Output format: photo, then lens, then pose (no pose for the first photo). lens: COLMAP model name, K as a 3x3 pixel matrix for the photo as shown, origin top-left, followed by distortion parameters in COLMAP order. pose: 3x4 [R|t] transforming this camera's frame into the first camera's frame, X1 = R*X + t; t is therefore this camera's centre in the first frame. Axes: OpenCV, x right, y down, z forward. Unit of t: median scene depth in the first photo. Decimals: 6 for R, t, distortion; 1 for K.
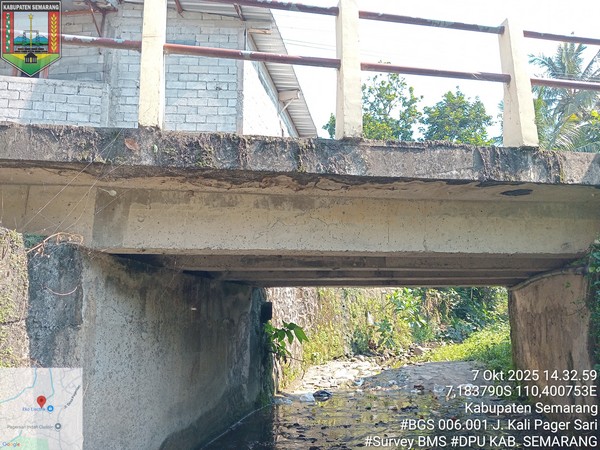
lens RADIAL K [[450.8, 0, 300.0], [0, 450.8, 225.0], [0, 0, 1]] dist [0.074493, -0.134195]
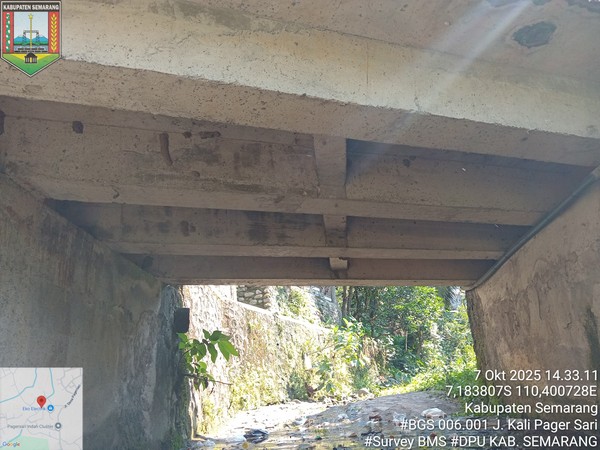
lens RADIAL K [[450.8, 0, 300.0], [0, 450.8, 225.0], [0, 0, 1]] dist [0.074493, -0.134195]
pose [[0.986939, 0.000384, 0.161096, -0.000750], [0.025478, 0.987040, -0.158441, 0.142409], [-0.159069, 0.160475, 0.974138, 0.179106]]
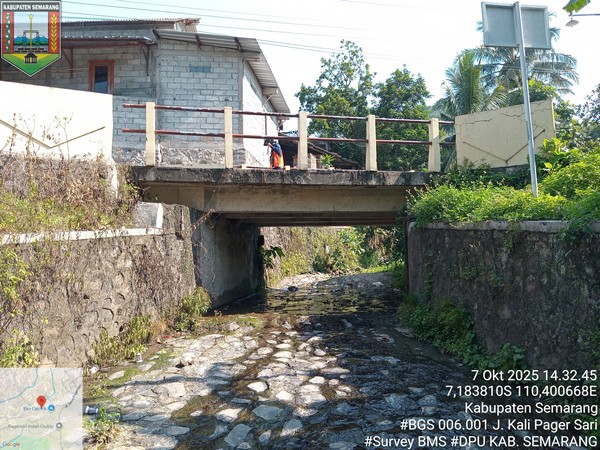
lens RADIAL K [[450.8, 0, 300.0], [0, 450.8, 225.0], [0, 0, 1]] dist [0.074493, -0.134195]
pose [[0.998203, -0.002485, 0.059869, -0.024209], [-0.005284, 0.991597, 0.129259, -0.081849], [-0.059687, -0.129343, 0.989802, -0.635249]]
